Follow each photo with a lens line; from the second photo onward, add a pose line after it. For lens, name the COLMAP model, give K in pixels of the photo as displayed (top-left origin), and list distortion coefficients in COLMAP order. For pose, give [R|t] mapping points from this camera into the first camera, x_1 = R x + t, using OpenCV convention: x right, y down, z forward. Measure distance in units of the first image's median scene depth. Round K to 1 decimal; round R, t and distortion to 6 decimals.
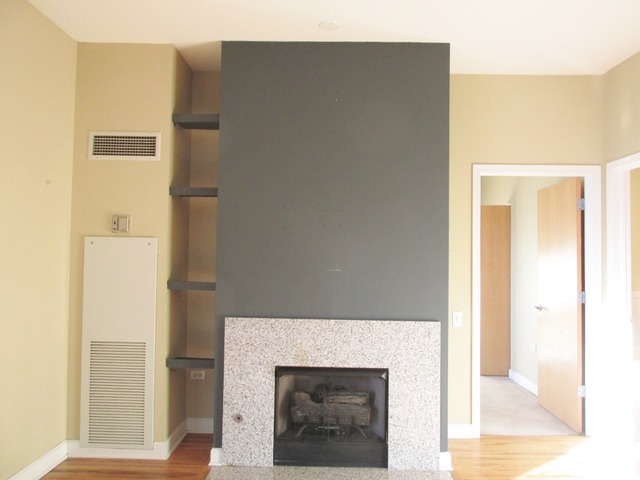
lens RADIAL K [[535.0, 0, 317.9], [0, 535.0, 238.4], [0, 0, 1]] dist [-0.032696, 0.018659]
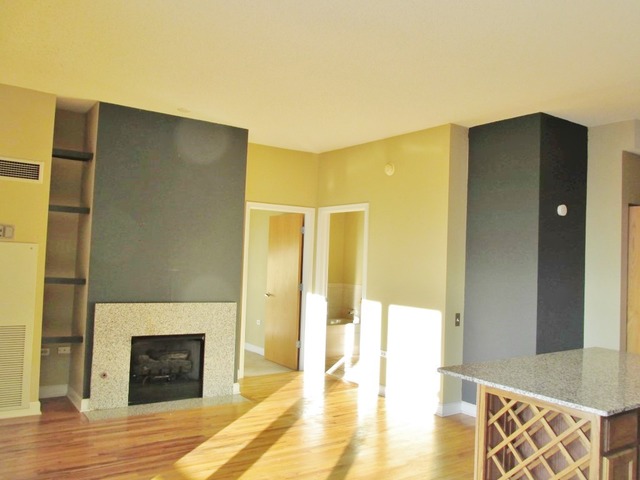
lens RADIAL K [[535.0, 0, 317.9], [0, 535.0, 238.4], [0, 0, 1]] dist [-0.032696, 0.018659]
pose [[0.813014, 0.040794, 0.580814, -0.509621], [-0.046657, 0.998899, -0.004848, -0.040392], [-0.580372, -0.023158, 0.814022, -0.447392]]
